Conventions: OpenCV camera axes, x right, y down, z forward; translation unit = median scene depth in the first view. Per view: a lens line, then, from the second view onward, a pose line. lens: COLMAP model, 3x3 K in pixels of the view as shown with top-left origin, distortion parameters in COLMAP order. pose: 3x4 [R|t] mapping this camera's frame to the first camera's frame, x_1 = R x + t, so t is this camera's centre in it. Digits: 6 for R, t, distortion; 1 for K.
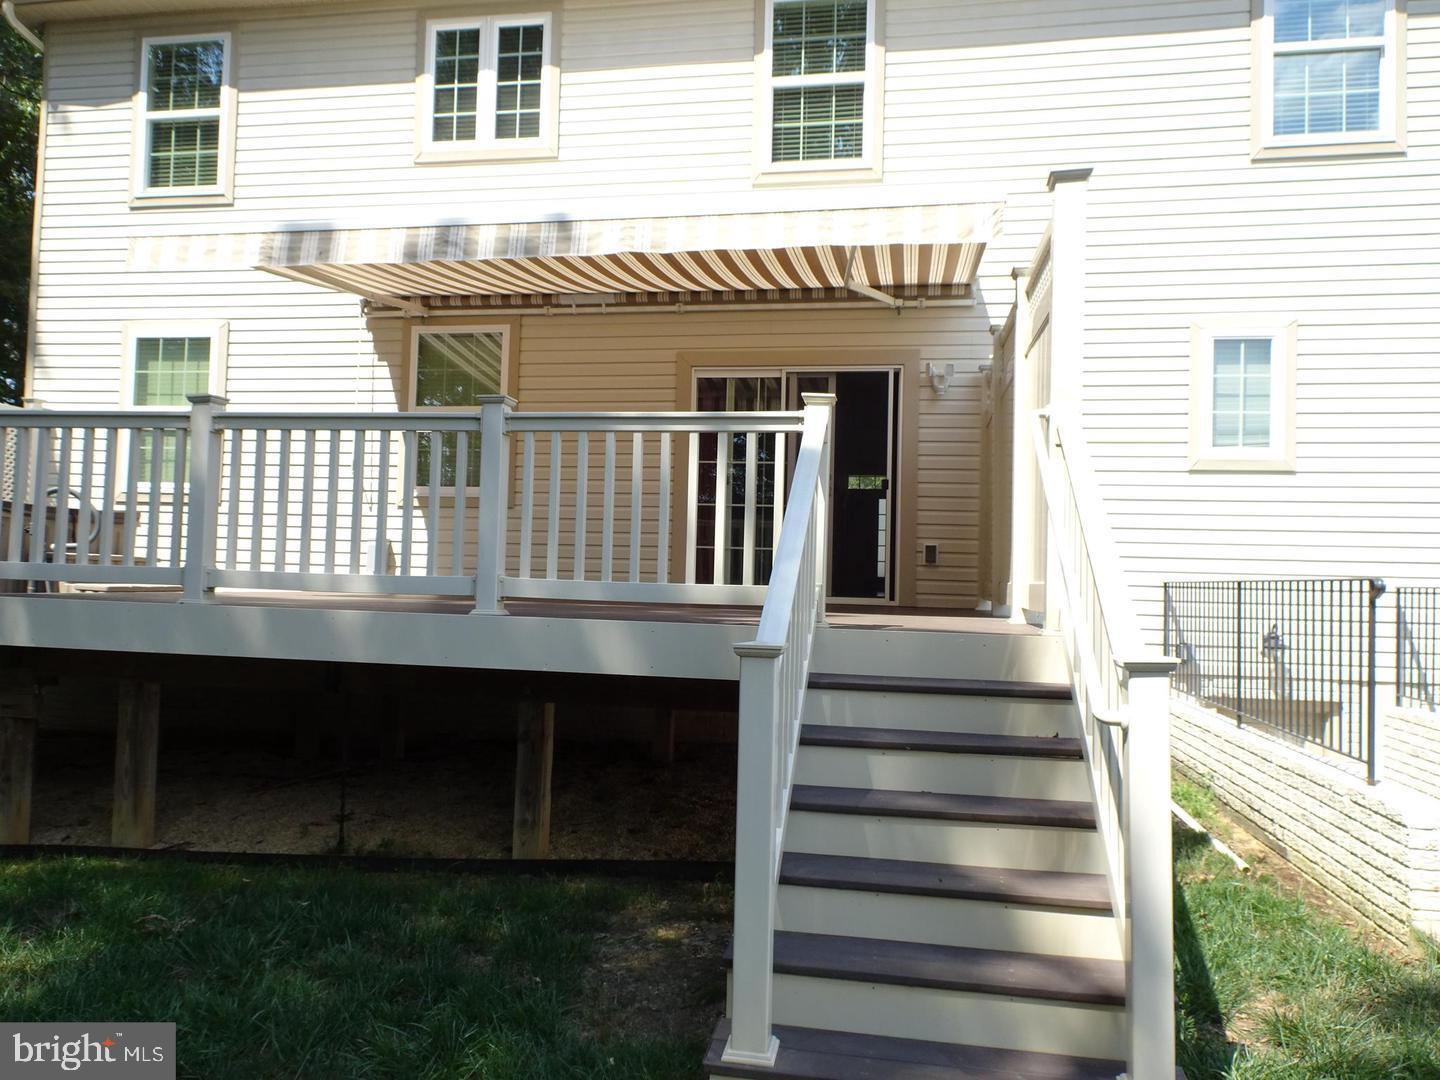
lens RADIAL K [[1013.4, 0, 716.2], [0, 1013.4, 541.0], [0, 0, 1]] dist [0.018003, -0.008535]
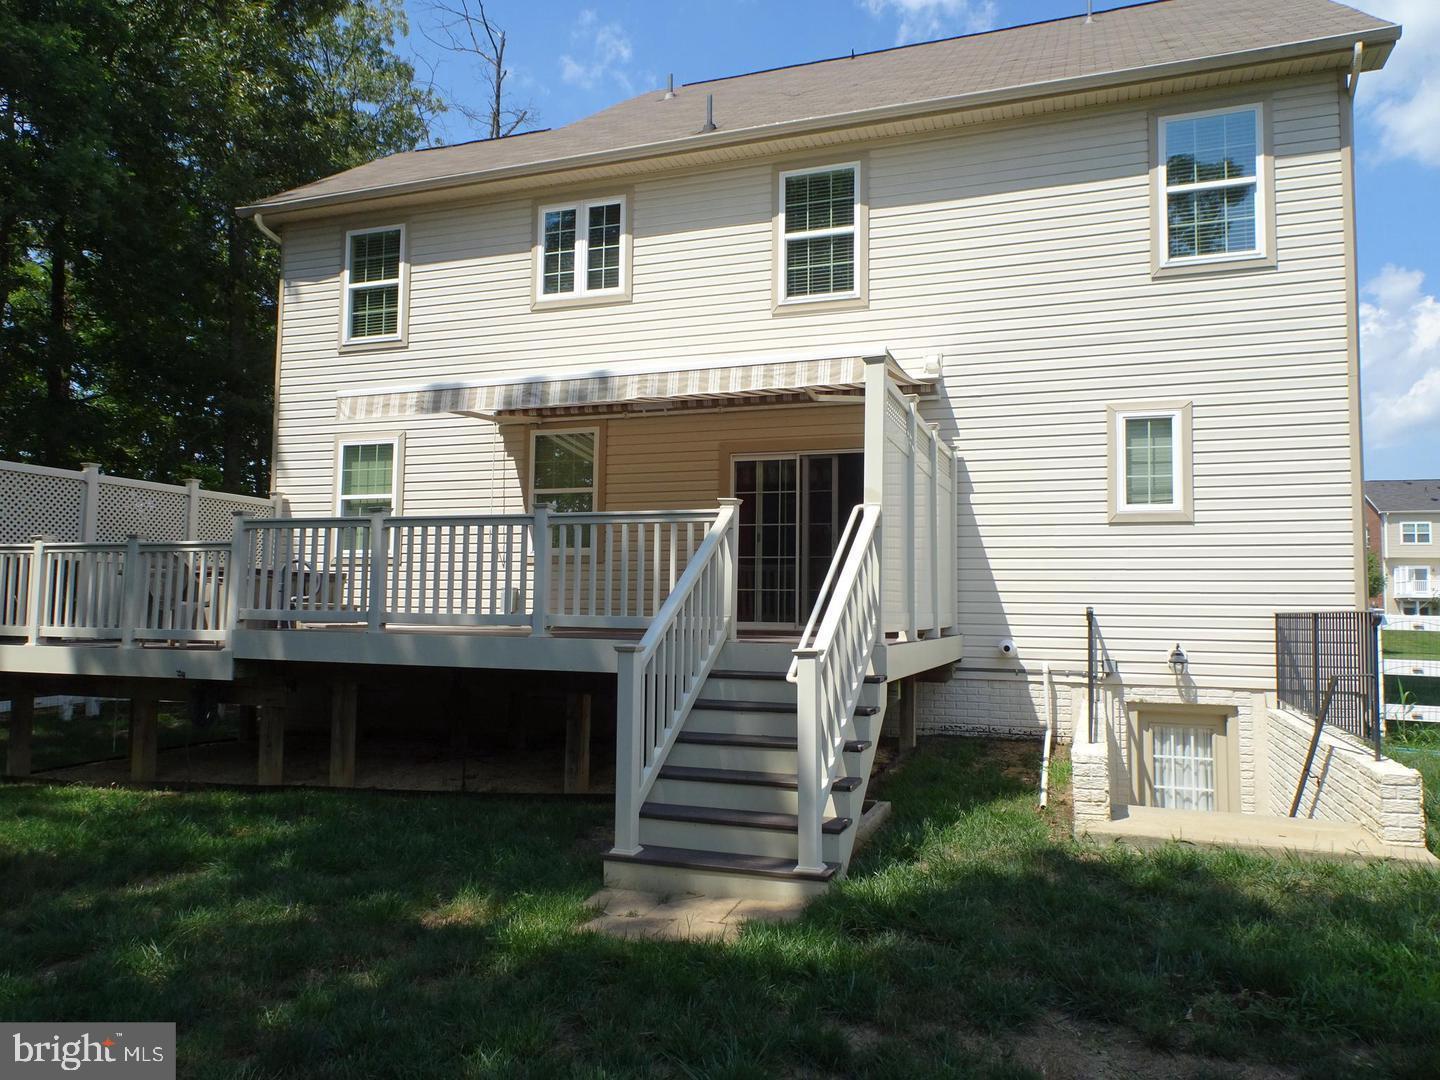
lens RADIAL K [[1013.4, 0, 717.6], [0, 1013.4, 543.2], [0, 0, 1]] dist [0.018003, -0.008535]
pose [[0.985554, -0.025657, -0.167404, 0.178108], [0.019829, 0.999141, -0.036398, -0.007134], [0.168194, 0.032553, 0.985216, -0.301891]]
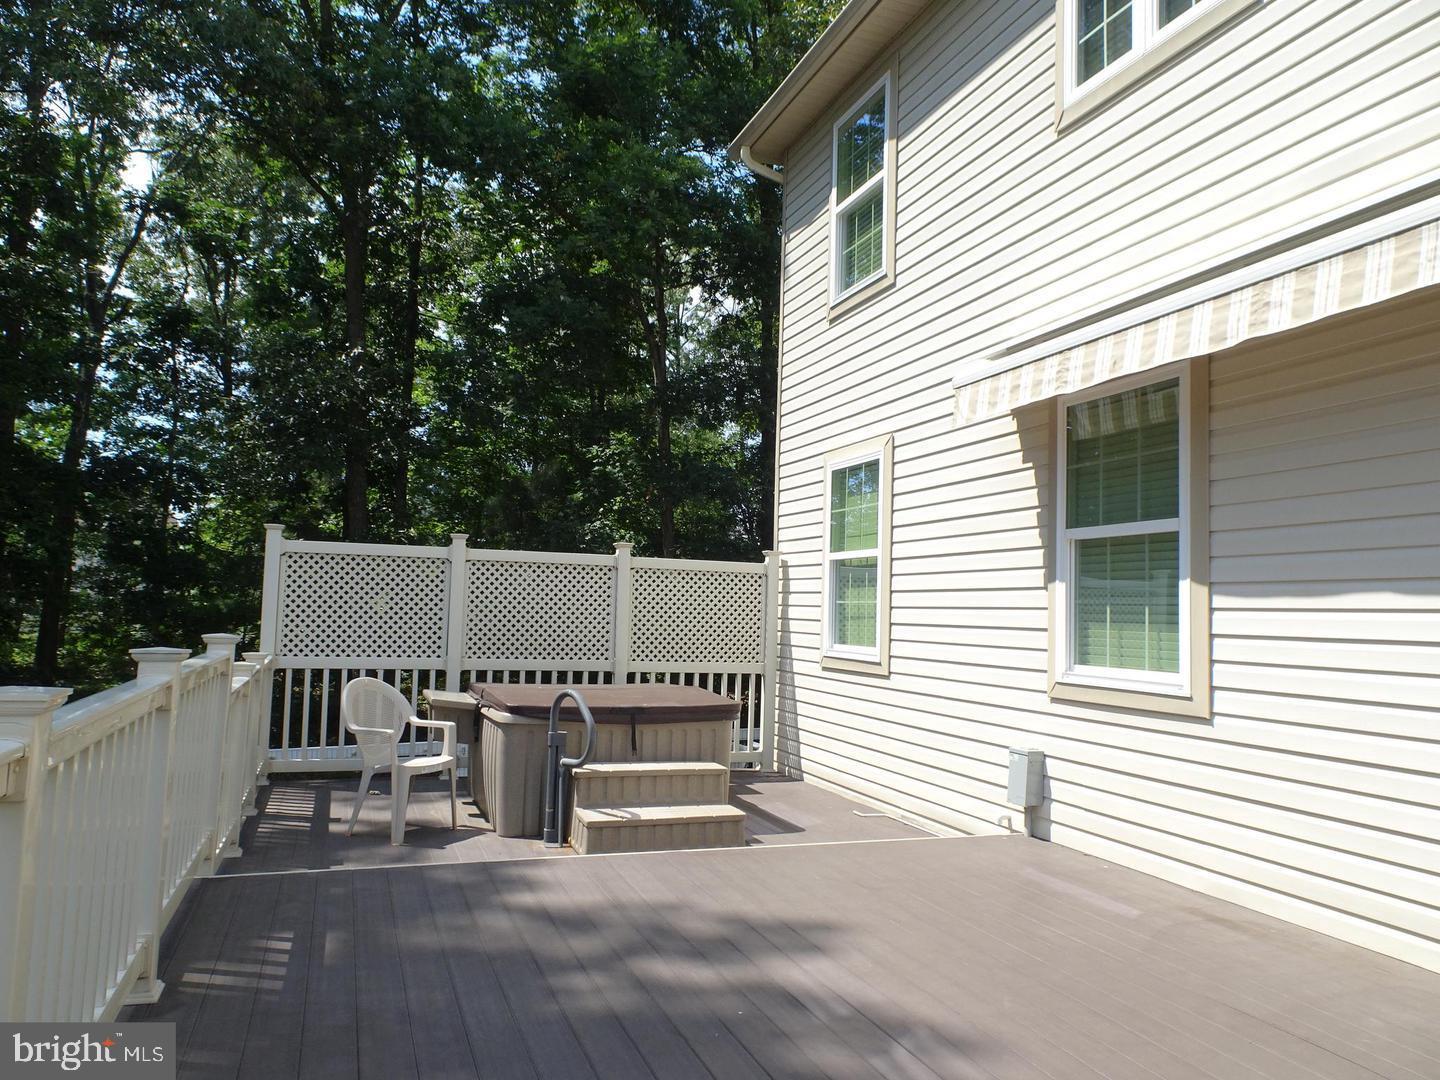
lens RADIAL K [[1013.4, 0, 712.3], [0, 1013.4, 538.6], [0, 0, 1]] dist [0.018003, -0.008535]
pose [[0.481946, -0.073495, -0.873113, 0.129059], [0.027189, 0.997250, -0.068937, -0.096991], [0.875779, 0.009485, 0.482619, 0.557821]]
